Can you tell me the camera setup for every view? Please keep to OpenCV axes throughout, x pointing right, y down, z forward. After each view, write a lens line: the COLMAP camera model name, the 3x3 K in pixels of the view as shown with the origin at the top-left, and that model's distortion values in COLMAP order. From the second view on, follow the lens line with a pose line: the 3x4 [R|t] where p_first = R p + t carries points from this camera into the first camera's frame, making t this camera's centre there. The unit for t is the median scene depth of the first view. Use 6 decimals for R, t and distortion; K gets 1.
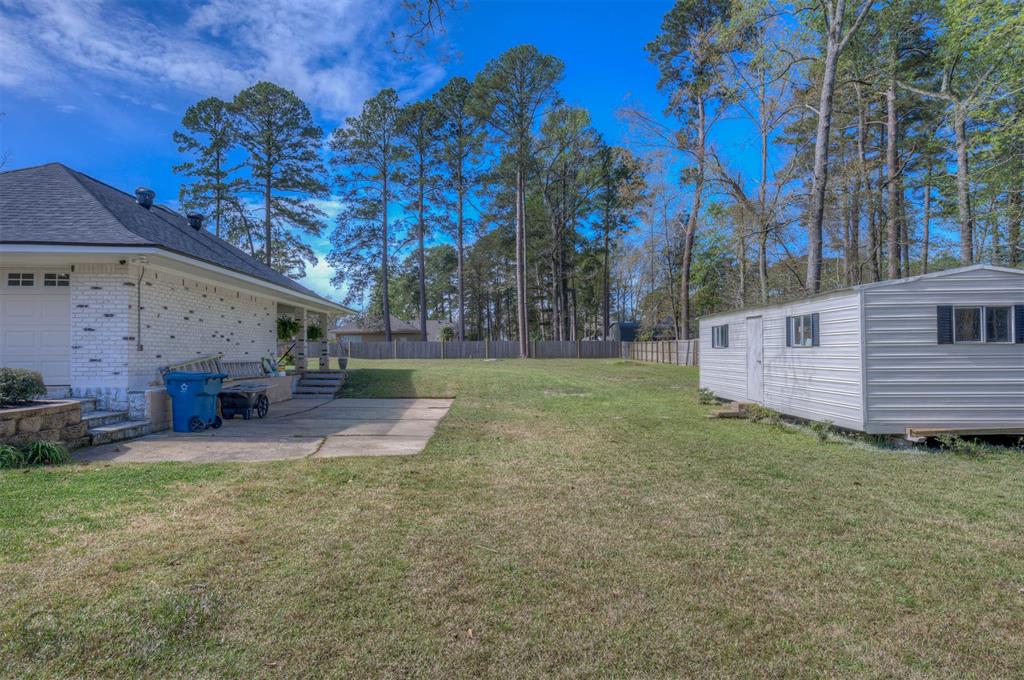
lens RADIAL K [[629.6, 0, 526.1], [0, 629.6, 340.7], [0, 0, 1]] dist [0.029194, -0.001620]
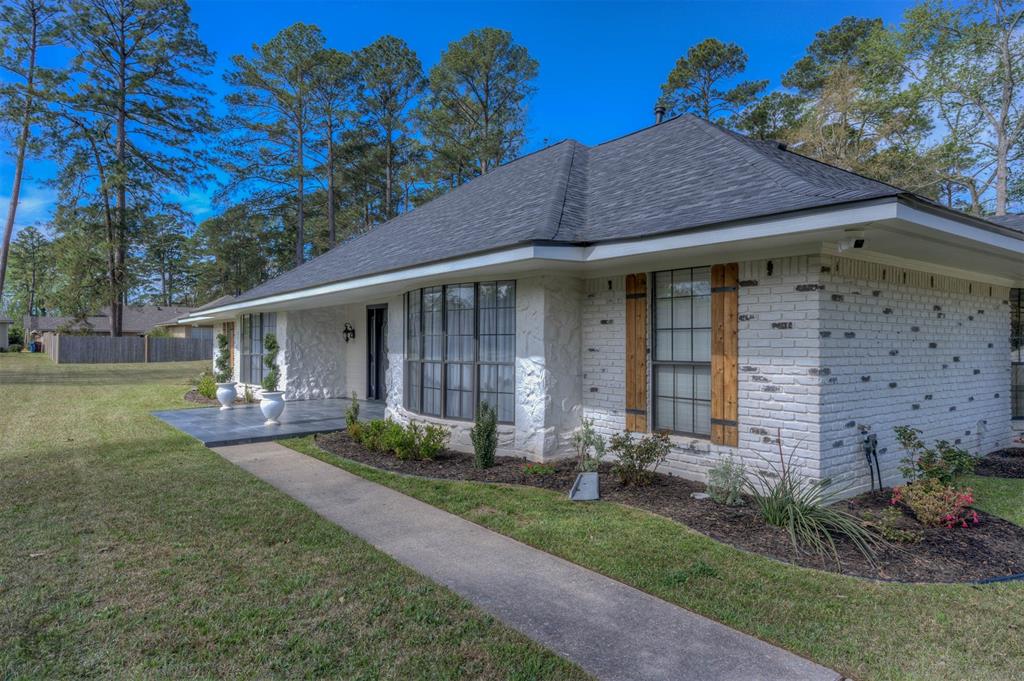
lens RADIAL K [[628.5, 0, 514.7], [0, 628.5, 328.8], [0, 0, 1]] dist [0.045688, 0.001276]
pose [[0.829876, 0.028427, 0.557223, -0.444833], [-0.024707, 0.999594, -0.014198, -0.005563], [-0.557400, -0.001984, 0.830242, 0.176984]]
